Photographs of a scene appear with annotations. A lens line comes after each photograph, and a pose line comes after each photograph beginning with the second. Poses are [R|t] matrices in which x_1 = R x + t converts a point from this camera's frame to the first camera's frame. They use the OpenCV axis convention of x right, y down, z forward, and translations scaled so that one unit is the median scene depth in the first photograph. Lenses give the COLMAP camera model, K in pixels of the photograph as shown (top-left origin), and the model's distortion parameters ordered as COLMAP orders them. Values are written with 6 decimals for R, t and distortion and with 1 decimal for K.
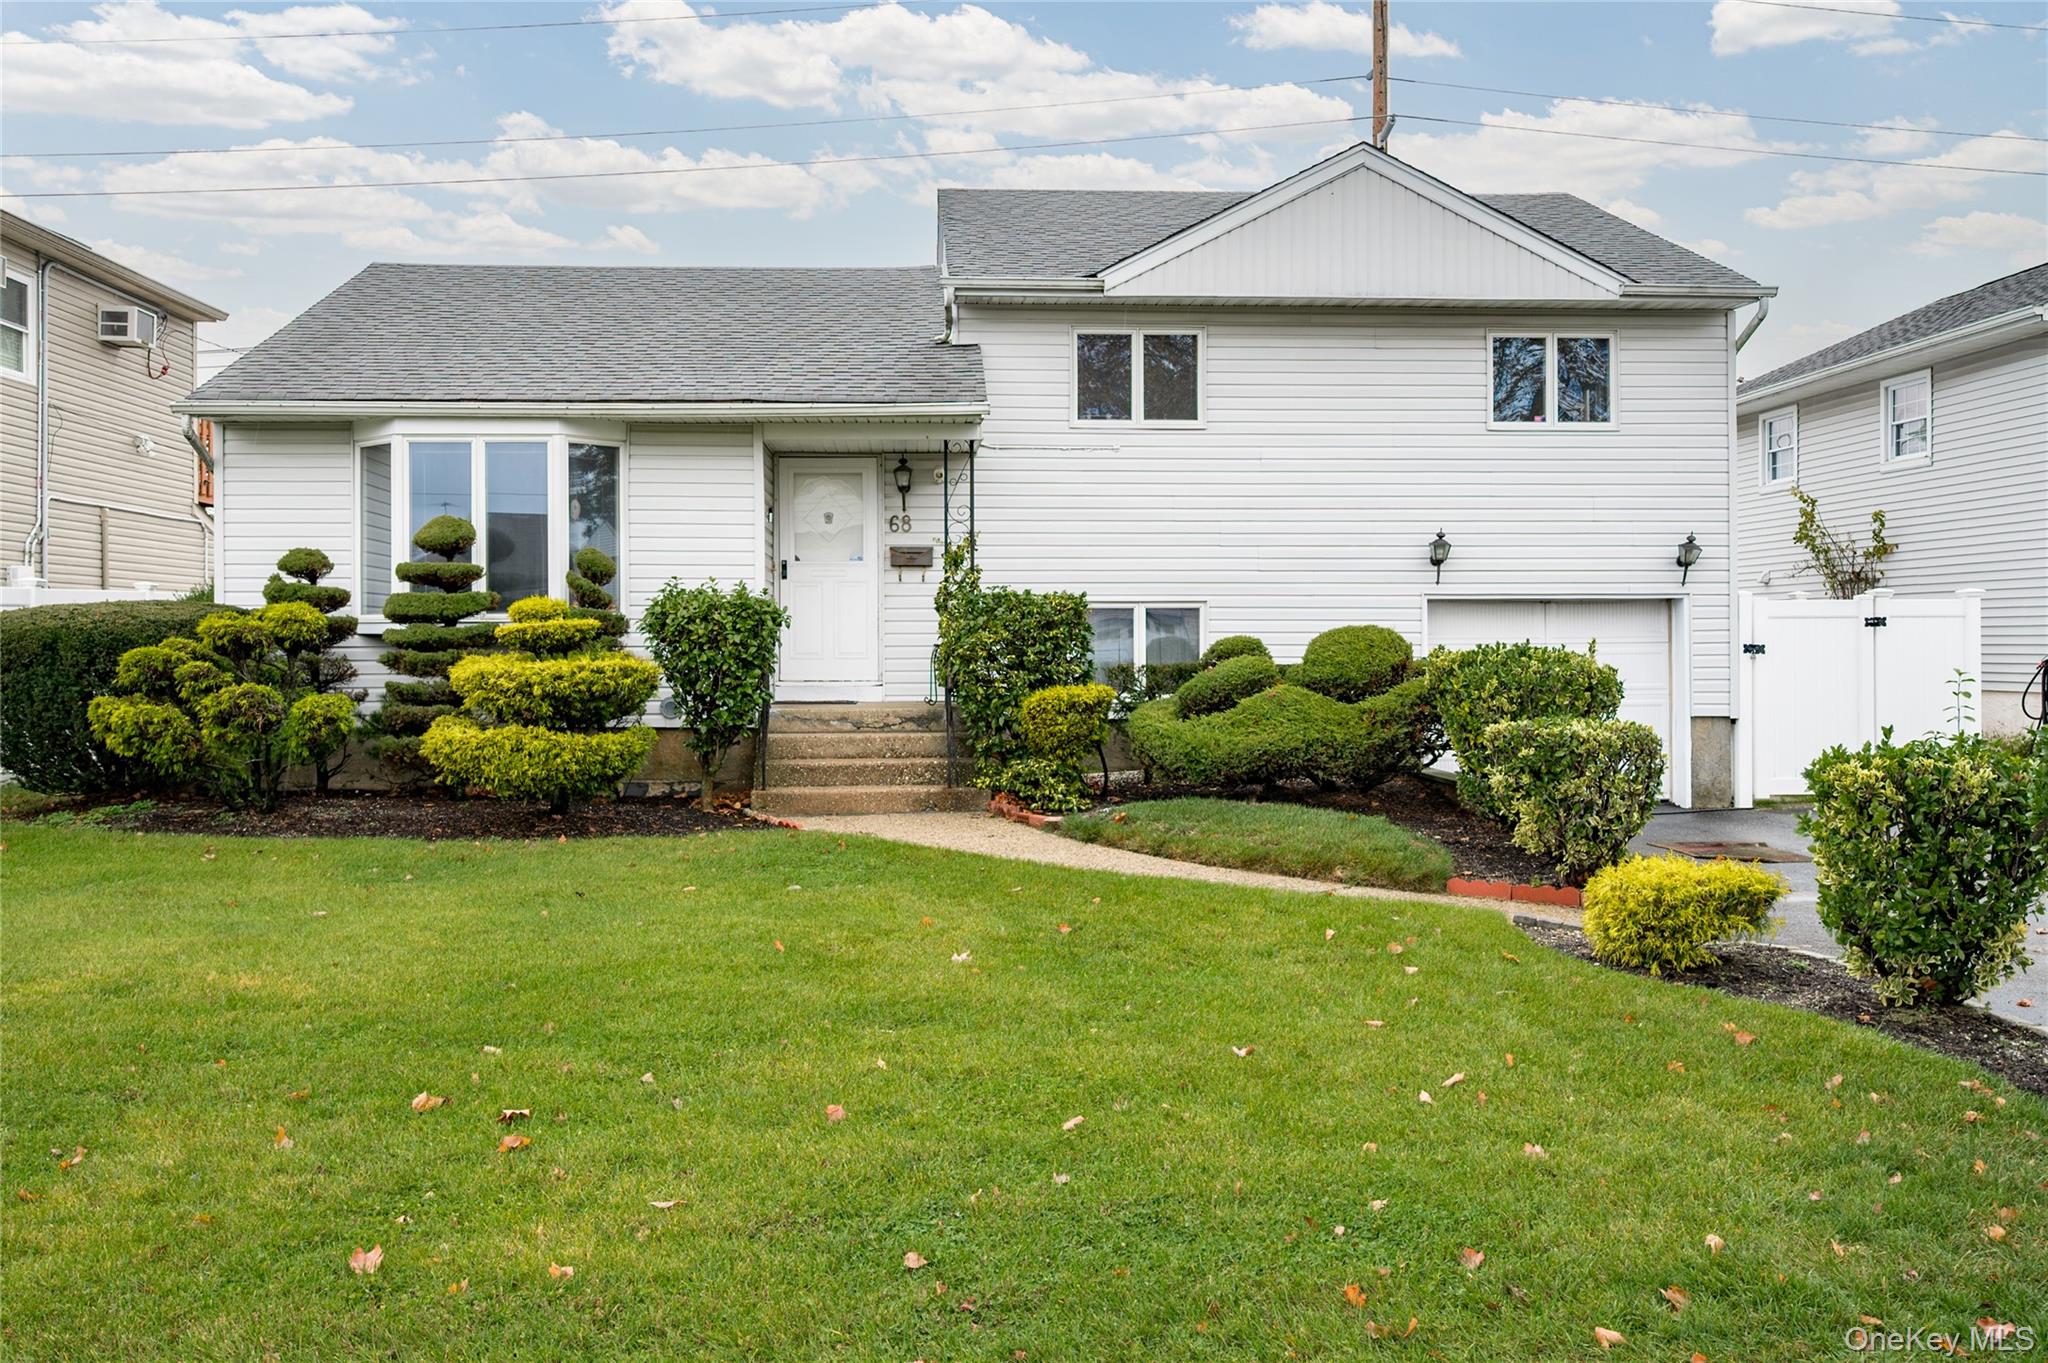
lens RADIAL K [[1753.6, 0, 1025.3], [0, 1753.6, 665.5], [0, 0, 1]] dist [0.005618, 0.002648]
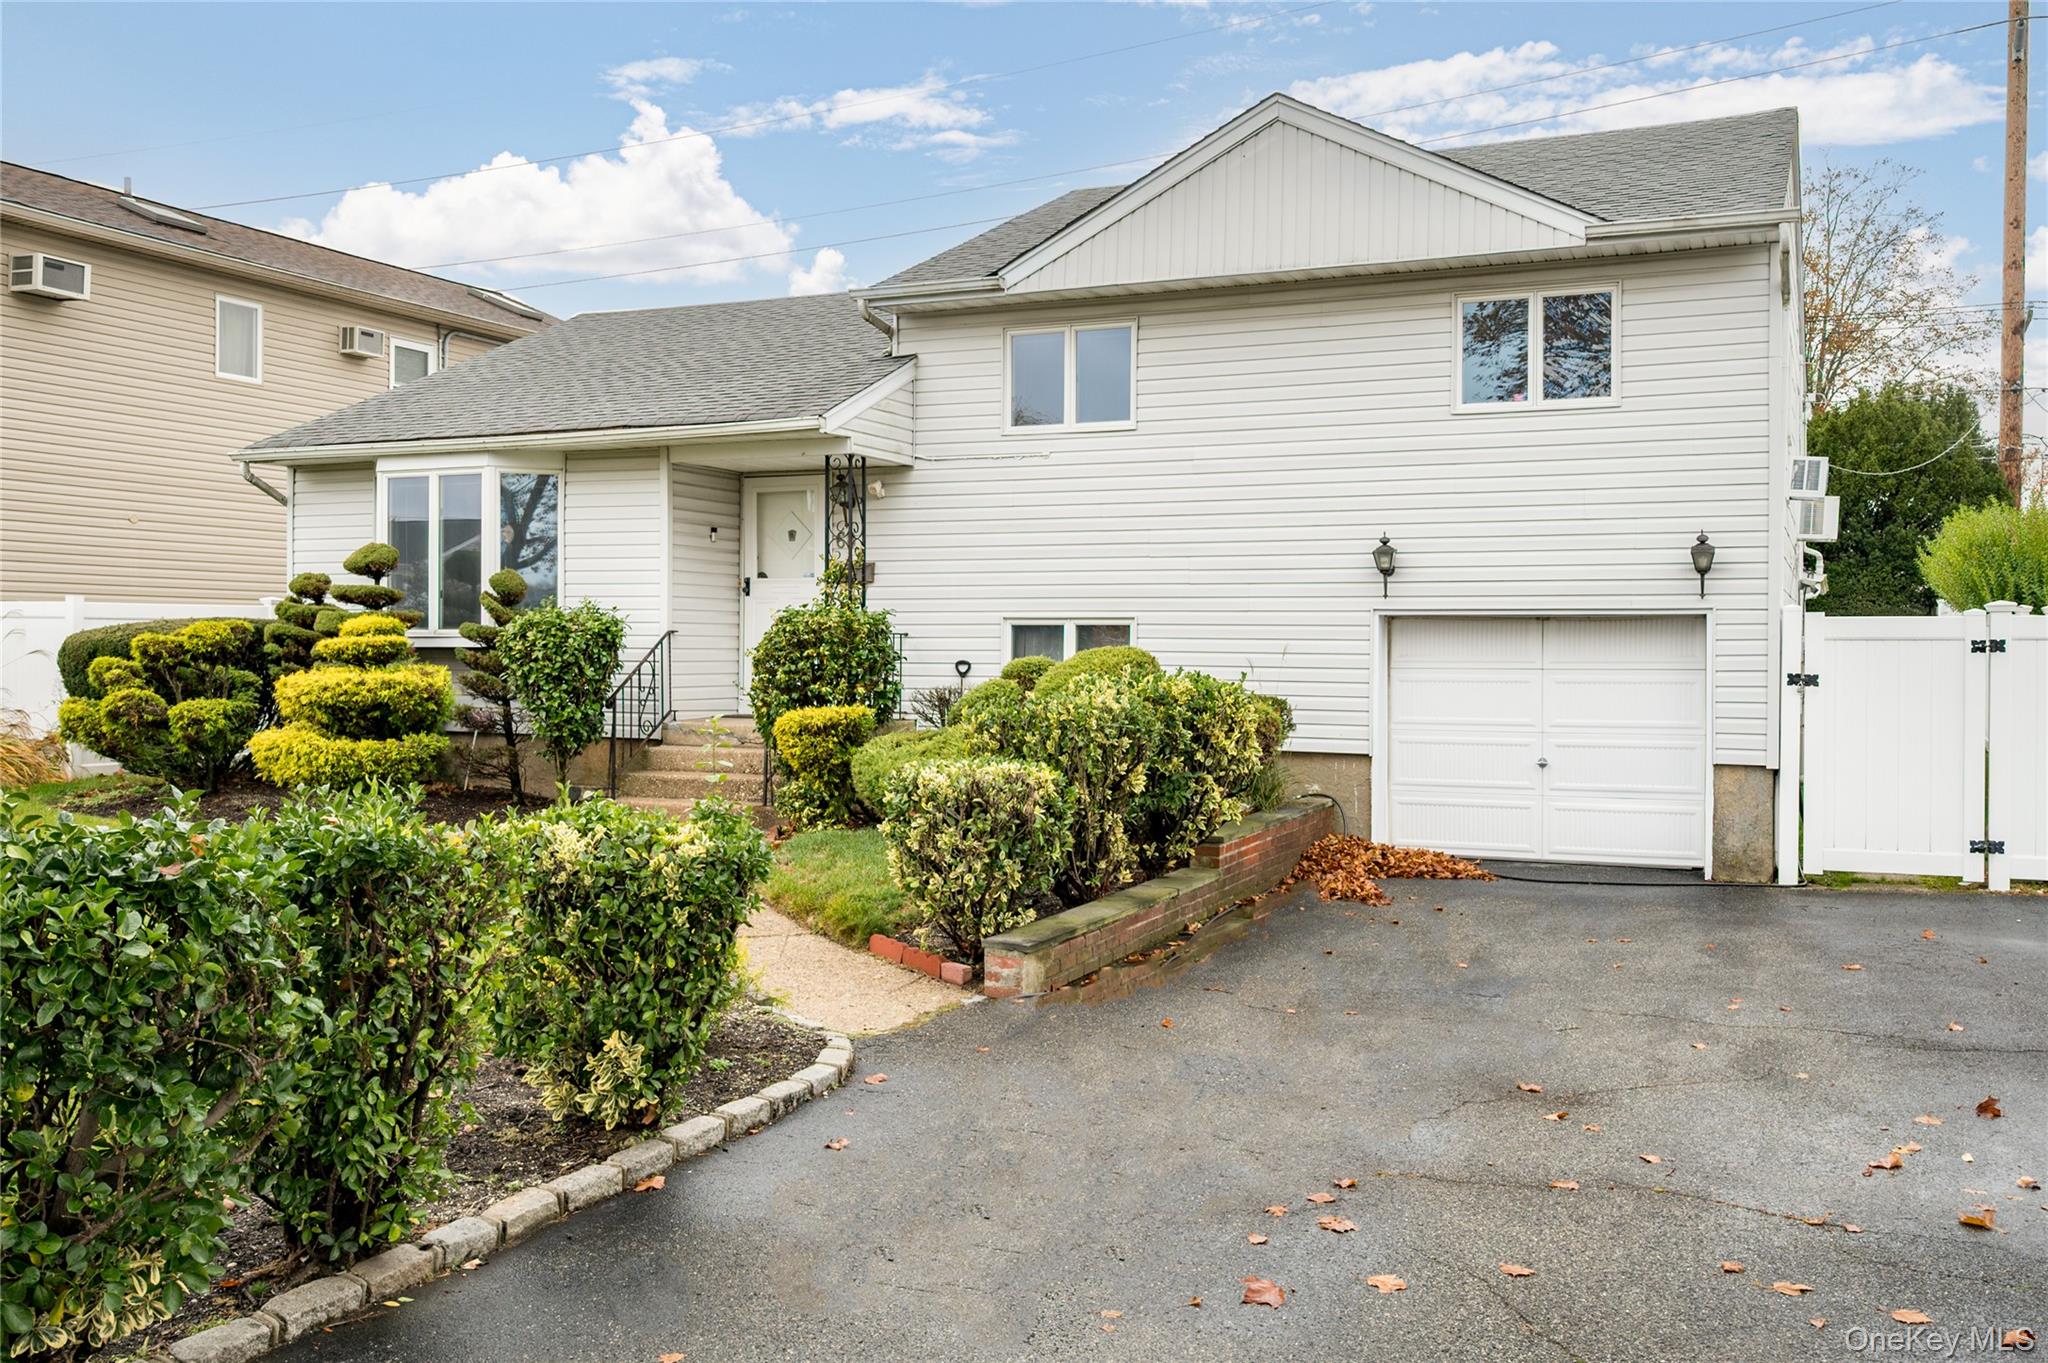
lens RADIAL K [[1753.6, 0, 1023.9], [0, 1753.6, 687.7], [0, 0, 1]] dist [0.005618, 0.002648]
pose [[0.887348, 0.019167, -0.460702, 0.475763], [-0.015020, 0.999807, 0.012666, -0.010746], [0.460856, -0.004320, 0.887464, 0.159475]]
